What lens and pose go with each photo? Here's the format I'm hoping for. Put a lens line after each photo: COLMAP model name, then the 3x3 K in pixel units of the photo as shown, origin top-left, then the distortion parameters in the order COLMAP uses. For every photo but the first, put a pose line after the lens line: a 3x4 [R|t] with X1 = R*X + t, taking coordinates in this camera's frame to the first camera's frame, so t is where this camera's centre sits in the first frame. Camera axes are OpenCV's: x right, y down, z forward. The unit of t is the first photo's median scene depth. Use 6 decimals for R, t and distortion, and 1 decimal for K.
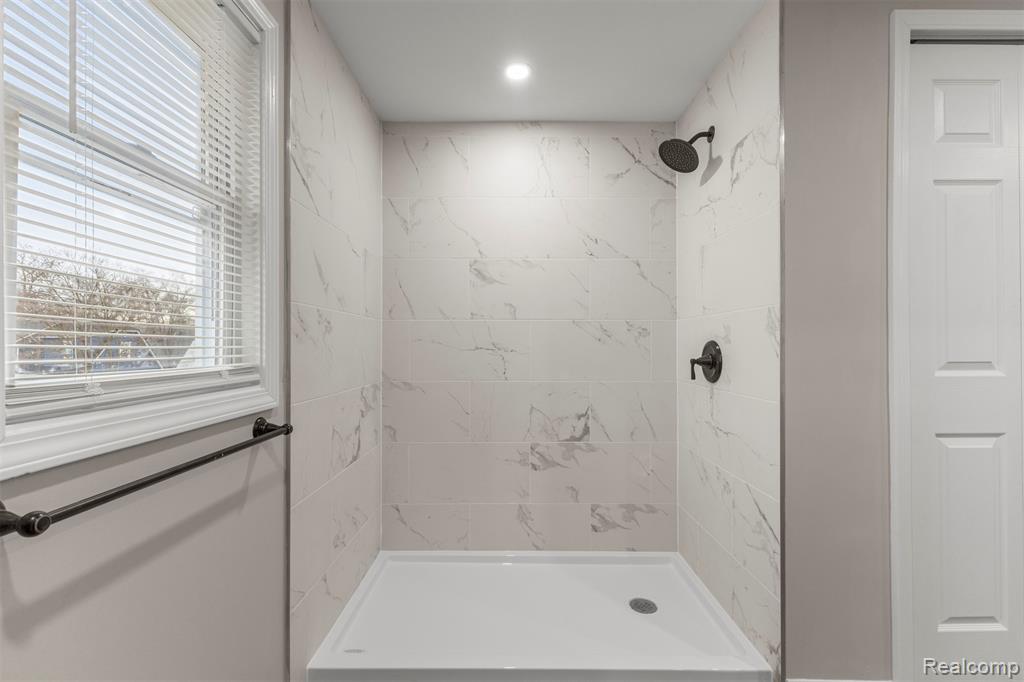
lens RADIAL K [[442.7, 0, 515.0], [0, 442.7, 338.6], [0, 0, 1]] dist [0.015934, -0.000414]
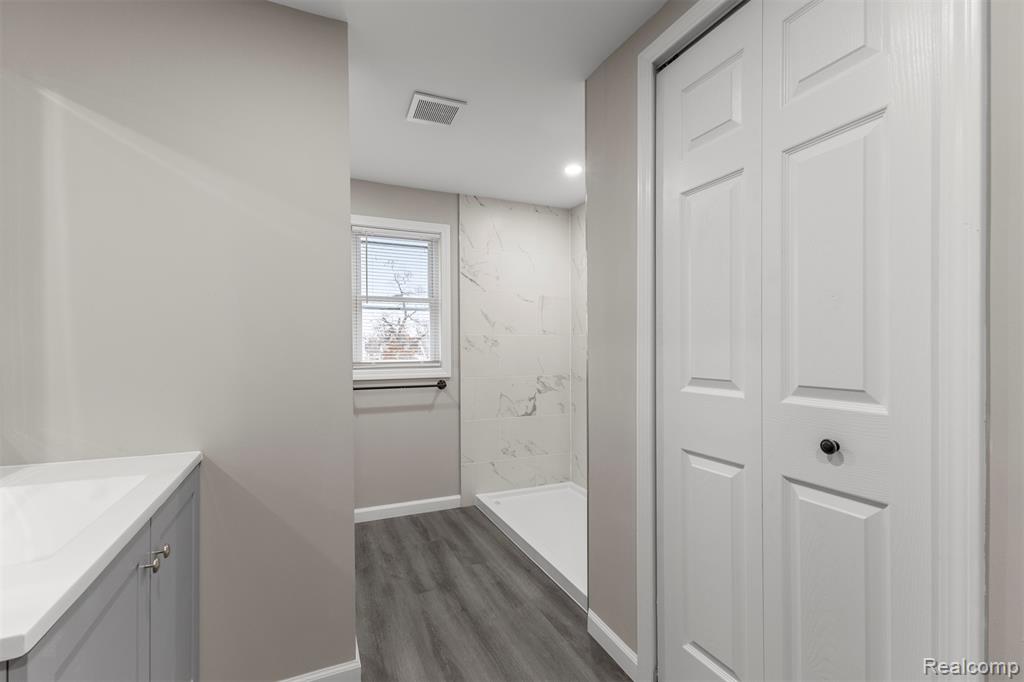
lens RADIAL K [[442.7, 0, 515.0], [0, 442.7, 338.6], [0, 0, 1]] dist [0.015934, -0.000414]
pose [[0.416336, -0.015706, -0.909075, 1.680983], [0.015662, 0.999826, -0.010101, -0.027643], [0.909076, -0.010033, 0.416510, 0.259343]]
